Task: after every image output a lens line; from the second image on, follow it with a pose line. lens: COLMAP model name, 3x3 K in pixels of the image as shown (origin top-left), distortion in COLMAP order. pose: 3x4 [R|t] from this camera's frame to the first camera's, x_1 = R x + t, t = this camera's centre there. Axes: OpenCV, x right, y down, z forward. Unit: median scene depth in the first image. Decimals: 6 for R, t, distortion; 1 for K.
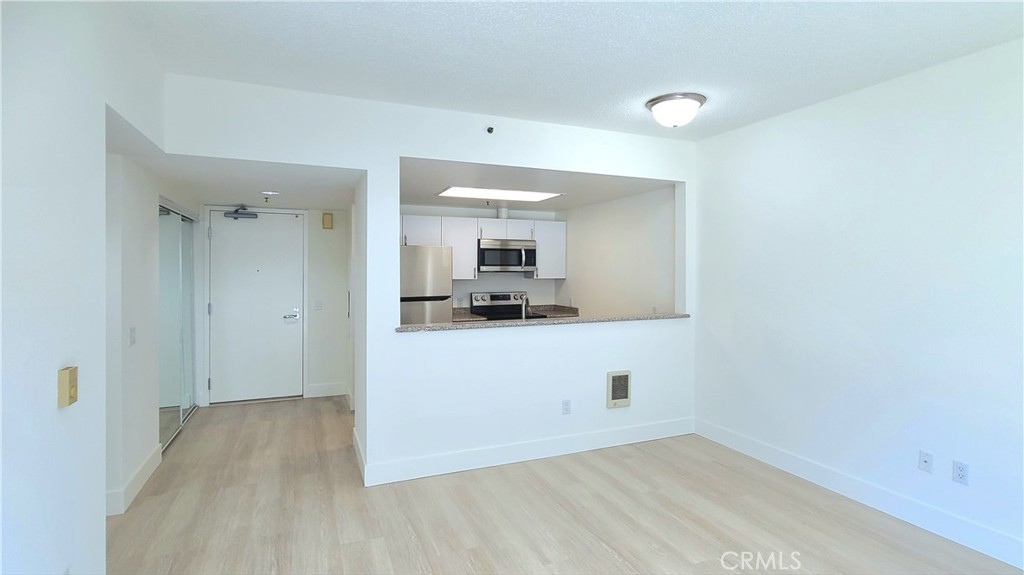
lens RADIAL K [[493.9, 0, 507.4], [0, 493.9, 278.8], [0, 0, 1]] dist [-0.004406, 0.000038]
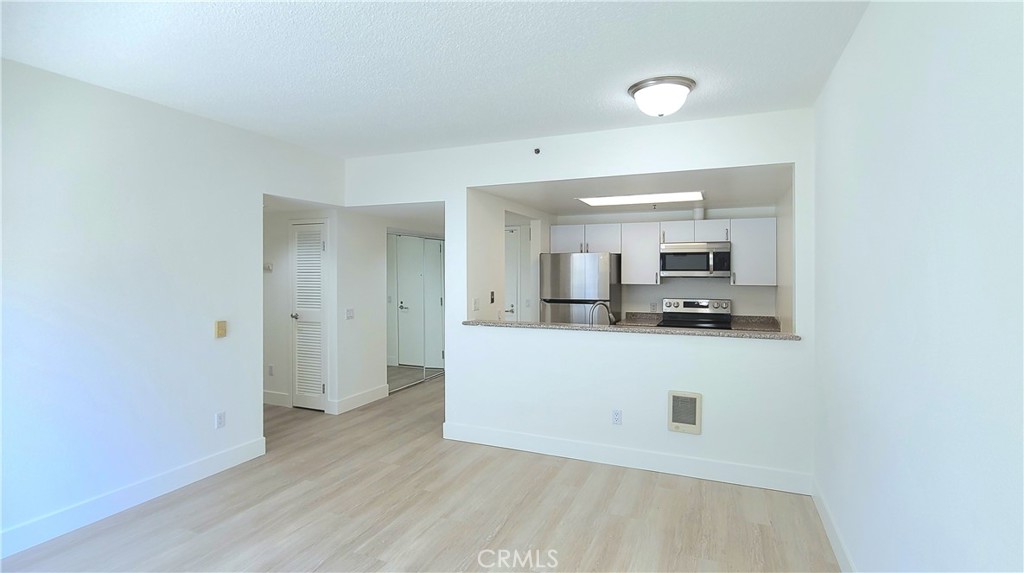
lens RADIAL K [[493.9, 0, 502.9], [0, 493.9, 281.1], [0, 0, 1]] dist [-0.004406, 0.000038]
pose [[0.690823, 0.014237, -0.722884, 0.640806], [-0.013318, 0.999887, 0.006965, -0.012699], [0.722901, 0.004816, 0.690934, 0.154554]]
